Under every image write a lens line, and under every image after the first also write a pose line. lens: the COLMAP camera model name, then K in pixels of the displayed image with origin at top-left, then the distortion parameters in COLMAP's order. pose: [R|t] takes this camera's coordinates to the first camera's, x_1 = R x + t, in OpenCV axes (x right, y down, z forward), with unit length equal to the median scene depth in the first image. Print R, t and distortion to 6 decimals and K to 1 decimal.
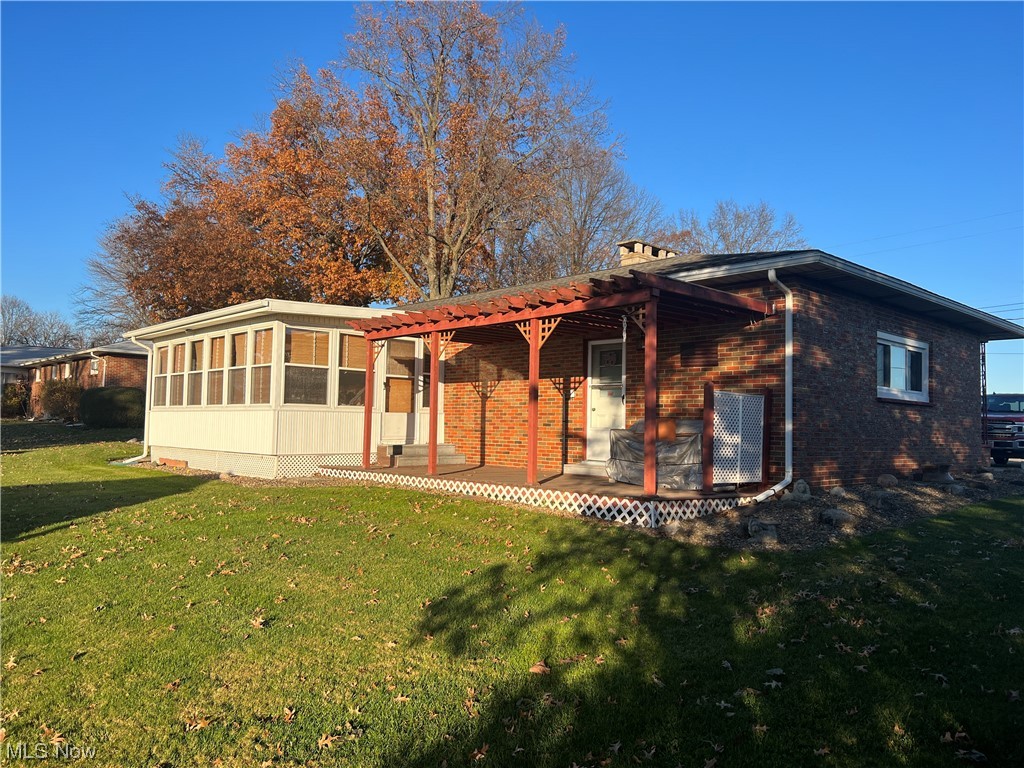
lens RADIAL K [[763.0, 0, 512.0], [0, 763.0, 384.0], [0, 0, 1]] dist [0.003763, -0.000545]
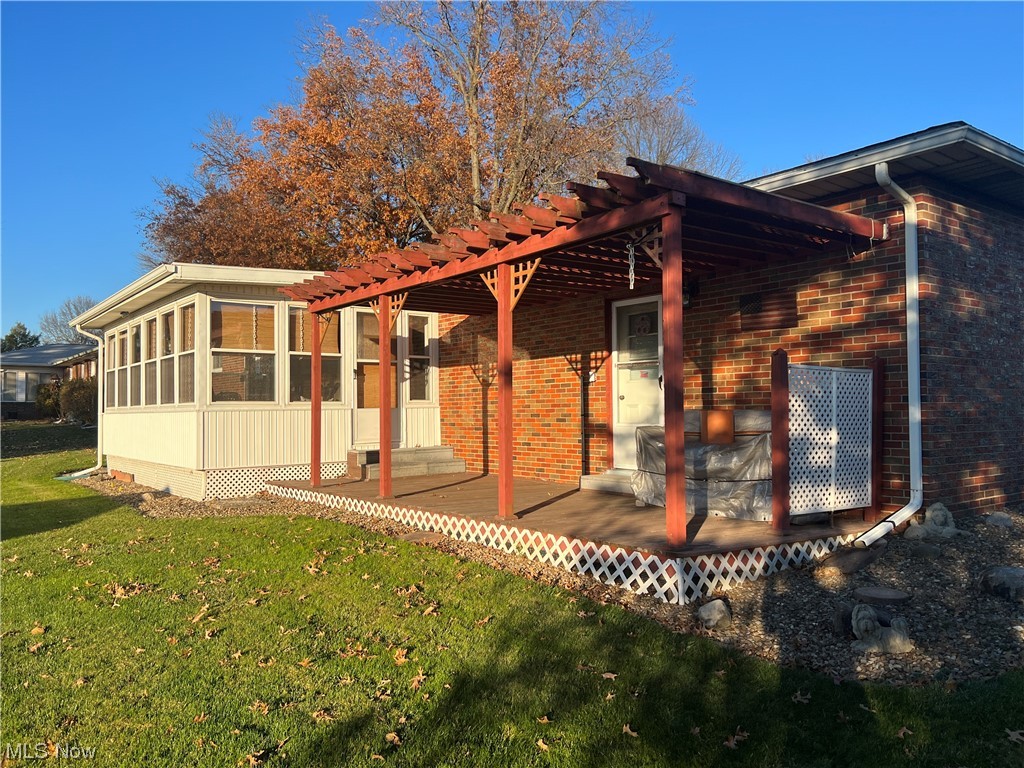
lens RADIAL K [[790.0, 0, 512.0], [0, 790.0, 384.0], [0, 0, 1]] dist [-0.001978, 0.000854]
pose [[0.994325, -0.032334, -0.101350, 0.085184], [0.034324, 0.999249, 0.017960, 0.004479], [0.100694, -0.021336, 0.994689, 0.274162]]
